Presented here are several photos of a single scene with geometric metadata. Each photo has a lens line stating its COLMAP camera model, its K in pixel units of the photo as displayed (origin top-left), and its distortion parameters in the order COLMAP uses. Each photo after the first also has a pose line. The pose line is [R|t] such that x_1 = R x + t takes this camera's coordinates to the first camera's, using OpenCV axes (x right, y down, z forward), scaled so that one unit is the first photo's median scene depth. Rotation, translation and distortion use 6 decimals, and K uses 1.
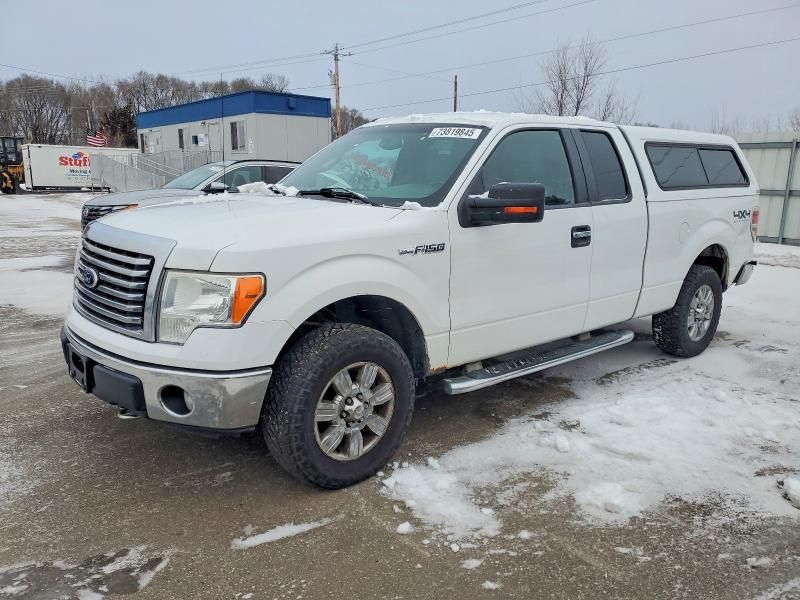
lens RADIAL K [[636.3, 0, 391.2], [0, 636.3, 298.1], [0, 0, 1]] dist [0.008431, -0.002051]
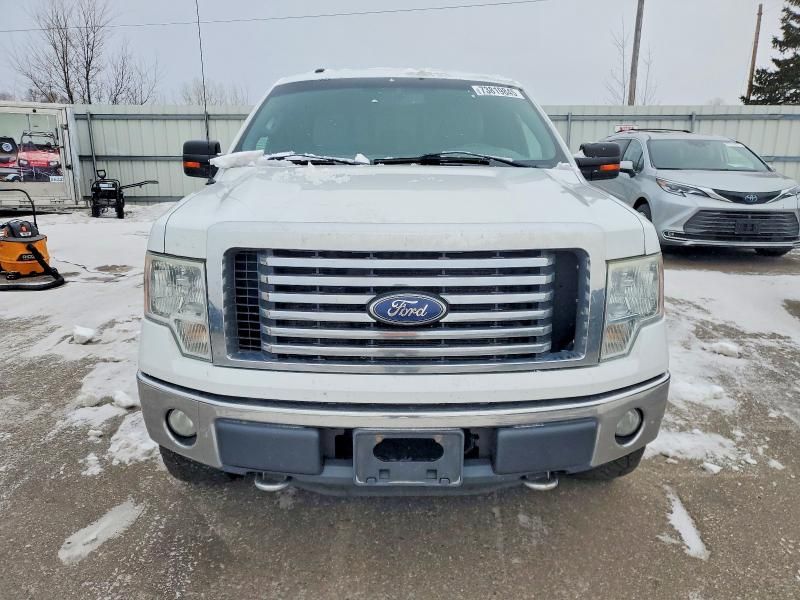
lens RADIAL K [[636.3, 0, 391.2], [0, 636.3, 298.1], [0, 0, 1]] dist [0.008431, -0.002051]
pose [[0.625033, -0.193776, 0.756164, -0.870428], [0.161044, 0.979869, 0.117987, -0.105121], [-0.763805, 0.048030, 0.643658, 0.580541]]
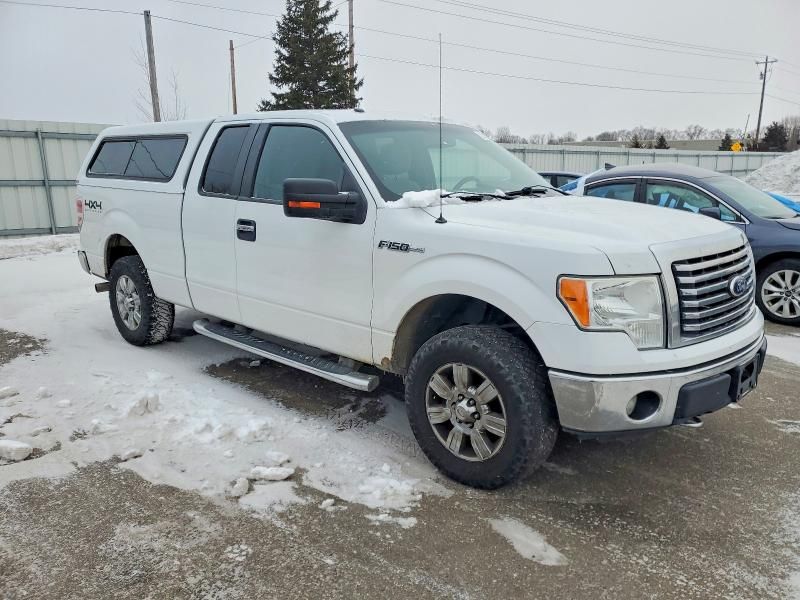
lens RADIAL K [[638.1, 0, 415.0], [0, 638.1, 300.6], [0, 0, 1]] dist [0.015692, 0.007676]
pose [[-0.134773, -0.218831, 0.966410, -1.265546], [0.192021, 0.951052, 0.242132, -0.317956], [-0.972093, 0.218204, -0.086156, 1.455899]]
